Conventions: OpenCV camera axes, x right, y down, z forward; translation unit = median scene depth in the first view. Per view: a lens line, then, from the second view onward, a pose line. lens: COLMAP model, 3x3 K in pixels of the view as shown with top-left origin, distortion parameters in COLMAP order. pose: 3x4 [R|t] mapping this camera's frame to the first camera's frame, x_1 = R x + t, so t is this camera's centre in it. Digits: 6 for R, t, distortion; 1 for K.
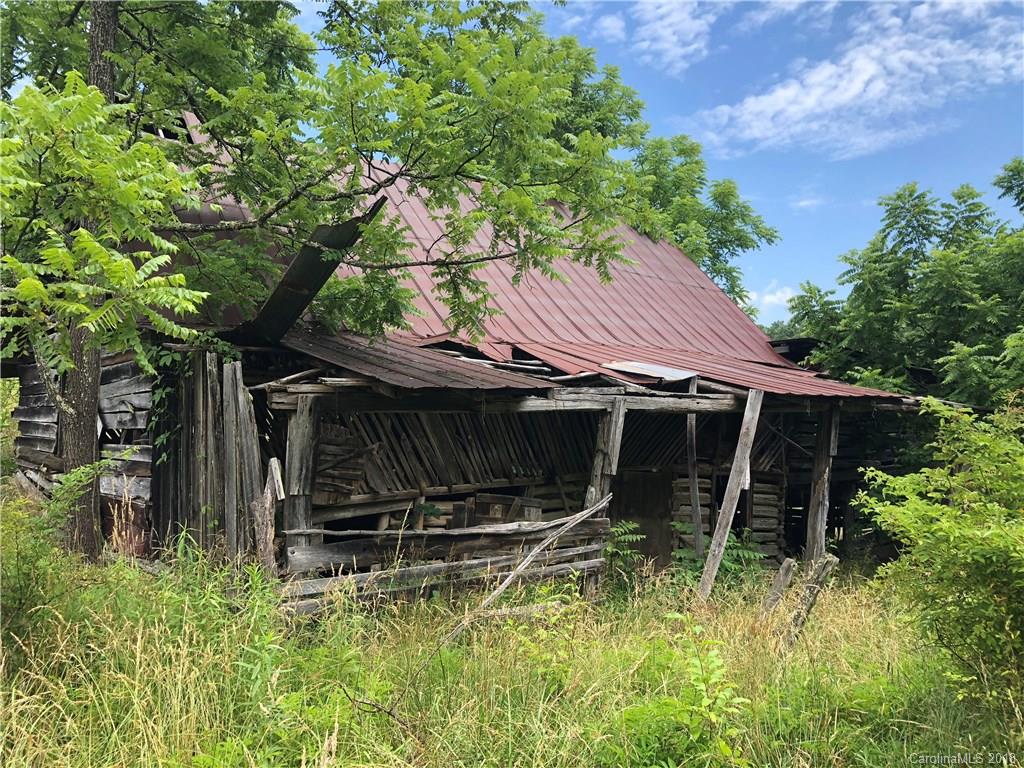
lens RADIAL K [[853.0, 0, 519.9], [0, 853.0, 384.8], [0, 0, 1]] dist [0.028761, -0.048357]
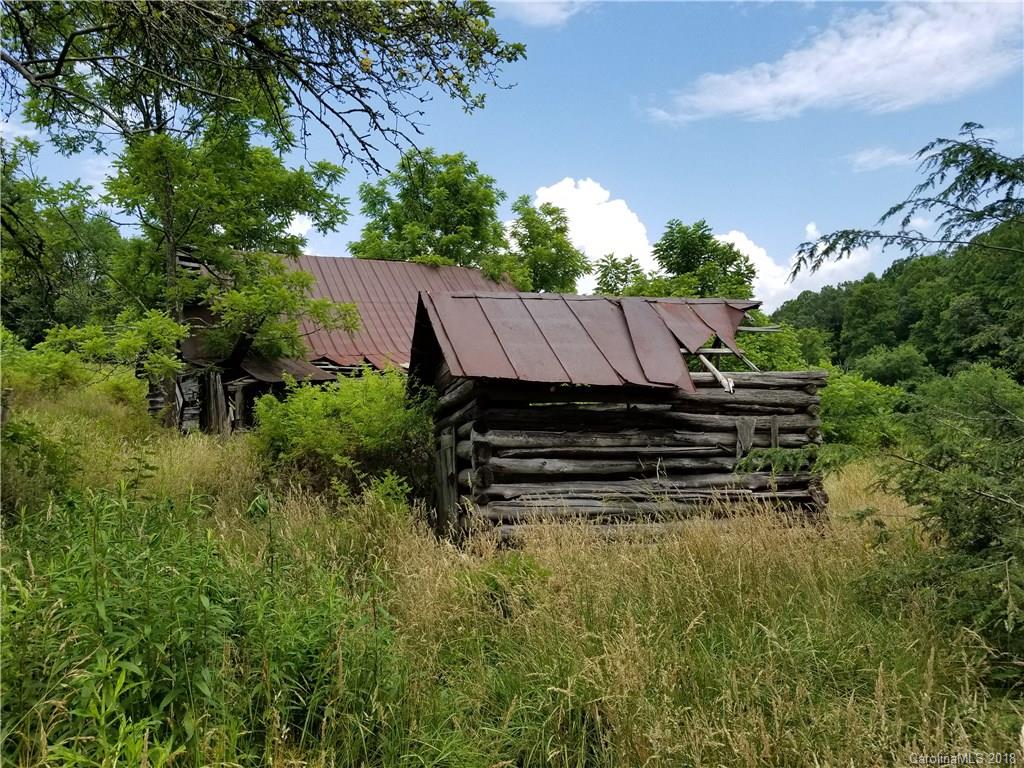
lens RADIAL K [[807.5, 0, 519.7], [0, 807.5, 382.6], [0, 0, 1]] dist [0.049445, -0.076660]
pose [[0.994045, -0.037746, -0.102225, 0.682214], [0.040919, 0.998738, 0.029125, -0.027954], [0.100997, -0.033135, 0.994335, -1.159813]]
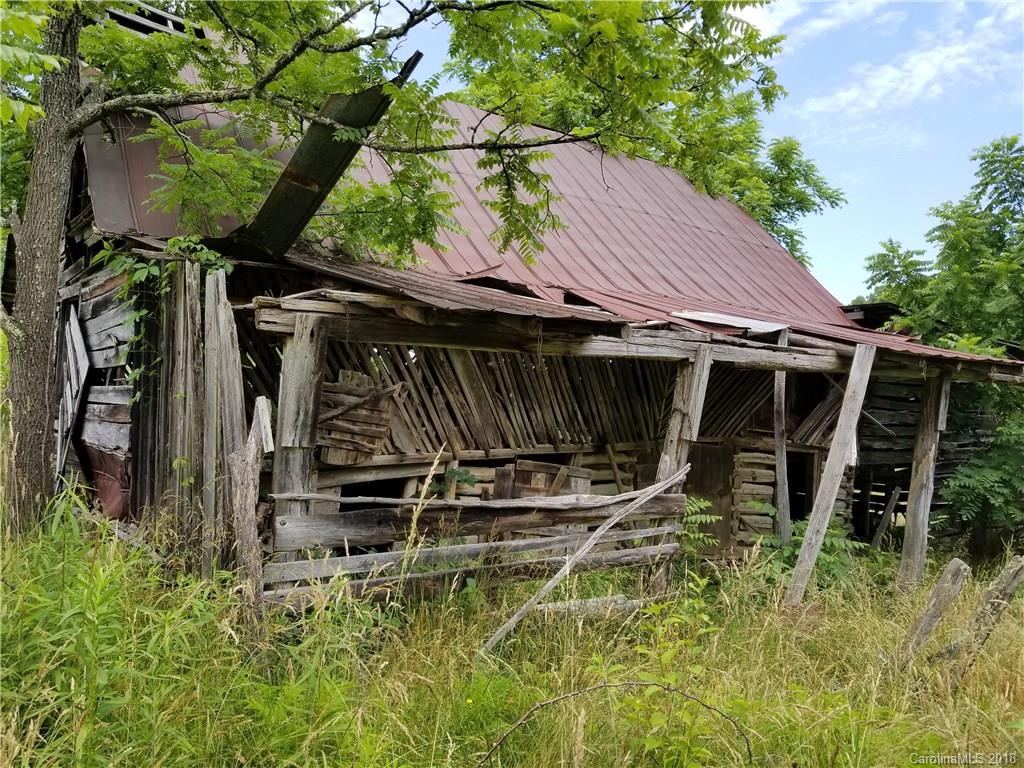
lens RADIAL K [[807.5, 0, 506.7], [0, 807.5, 378.2], [0, 0, 1]] dist [0.049445, -0.076660]
pose [[0.998214, 0.031286, -0.050886, -0.025923], [-0.030346, 0.999356, 0.019155, 0.033389], [0.051453, -0.017577, 0.998521, 0.204821]]
